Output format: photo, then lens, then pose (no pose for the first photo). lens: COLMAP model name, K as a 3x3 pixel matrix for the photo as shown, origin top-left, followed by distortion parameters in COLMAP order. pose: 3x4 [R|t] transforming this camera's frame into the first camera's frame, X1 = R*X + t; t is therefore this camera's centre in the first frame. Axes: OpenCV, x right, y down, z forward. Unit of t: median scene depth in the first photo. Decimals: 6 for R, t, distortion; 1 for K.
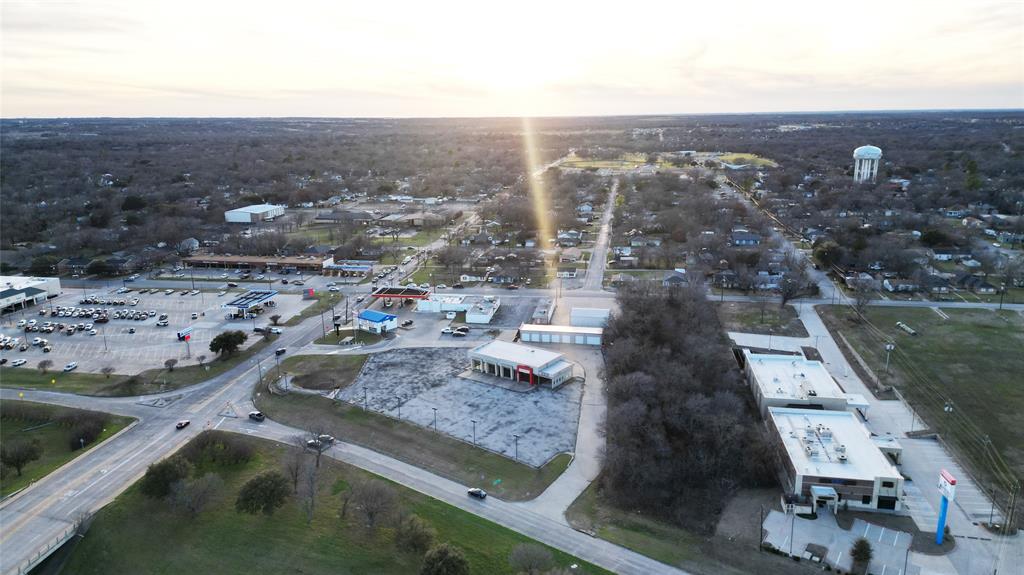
lens RADIAL K [[708.5, 0, 513.2], [0, 708.5, 289.7], [0, 0, 1]] dist [0.108723, -0.121946]
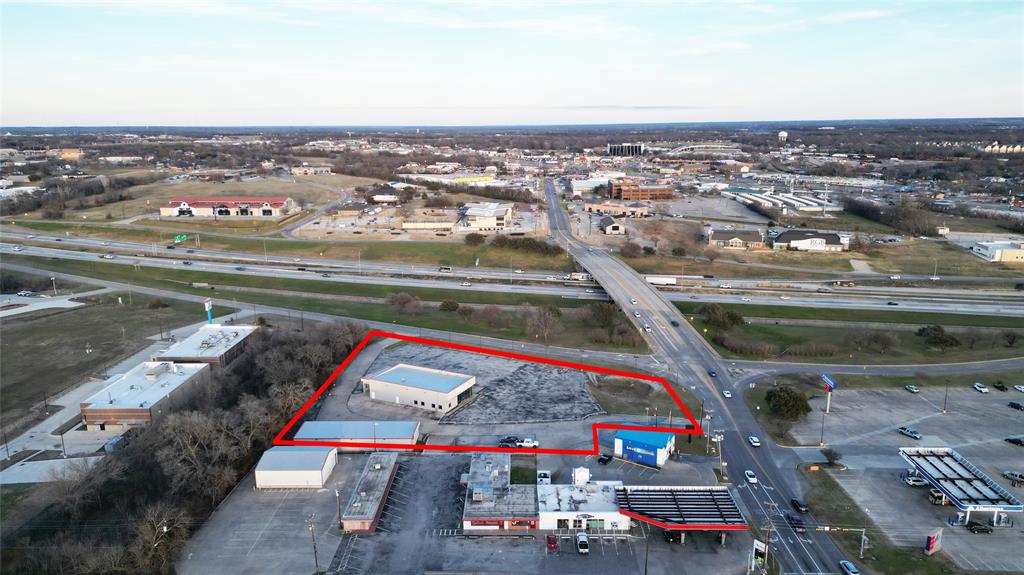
lens RADIAL K [[708.5, 0, 513.2], [0, 708.5, 289.7], [0, 0, 1]] dist [0.108723, -0.121946]
pose [[-0.989664, 0.050145, -0.134353, 0.005371], [-0.016708, 0.890174, 0.455315, -0.431771], [0.142429, 0.452854, -0.880135, 1.750882]]
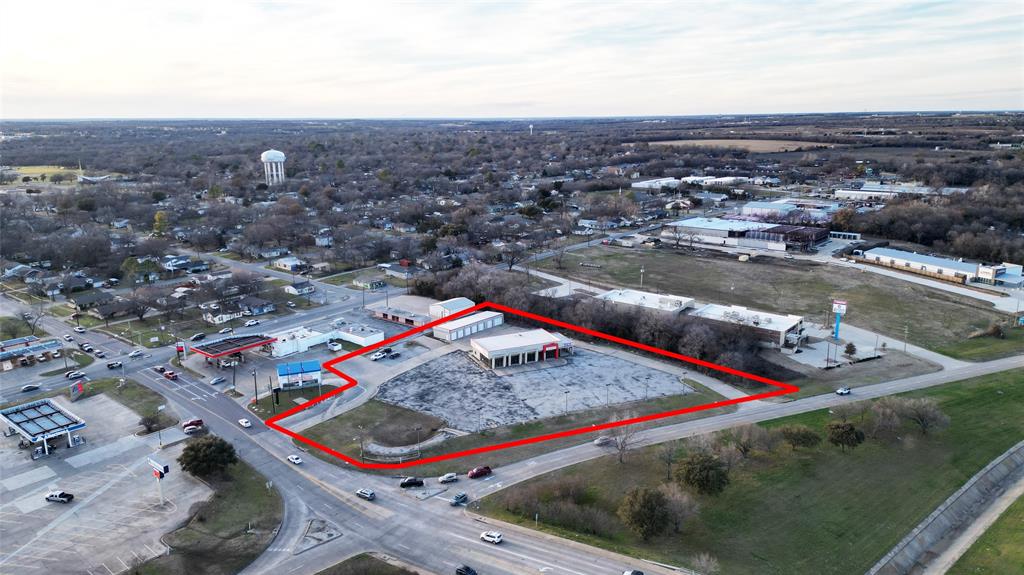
lens RADIAL K [[708.5, 0, 513.2], [0, 708.5, 289.7], [0, 0, 1]] dist [0.108723, -0.121946]
pose [[0.502455, -0.201528, 0.840788, -0.859510], [0.211273, 0.971594, 0.106624, -0.096782], [-0.838393, 0.124062, 0.530760, 0.423064]]
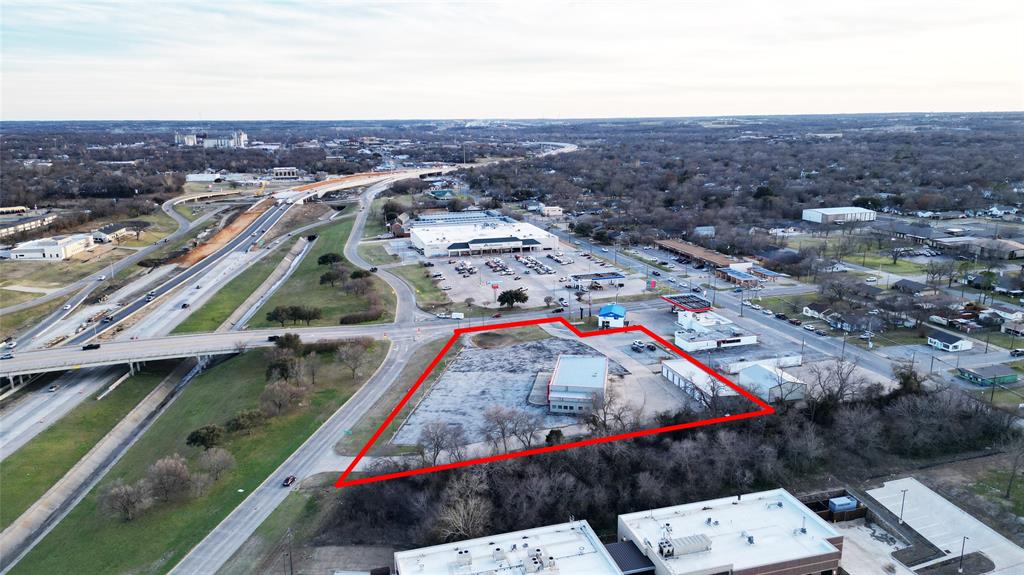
lens RADIAL K [[708.5, 0, 513.2], [0, 708.5, 289.7], [0, 0, 1]] dist [0.108723, -0.121946]
pose [[0.432663, 0.219278, -0.874483, 0.748879], [-0.211498, 0.967589, 0.137983, -0.123190], [0.876397, 0.125251, 0.465017, 0.463321]]
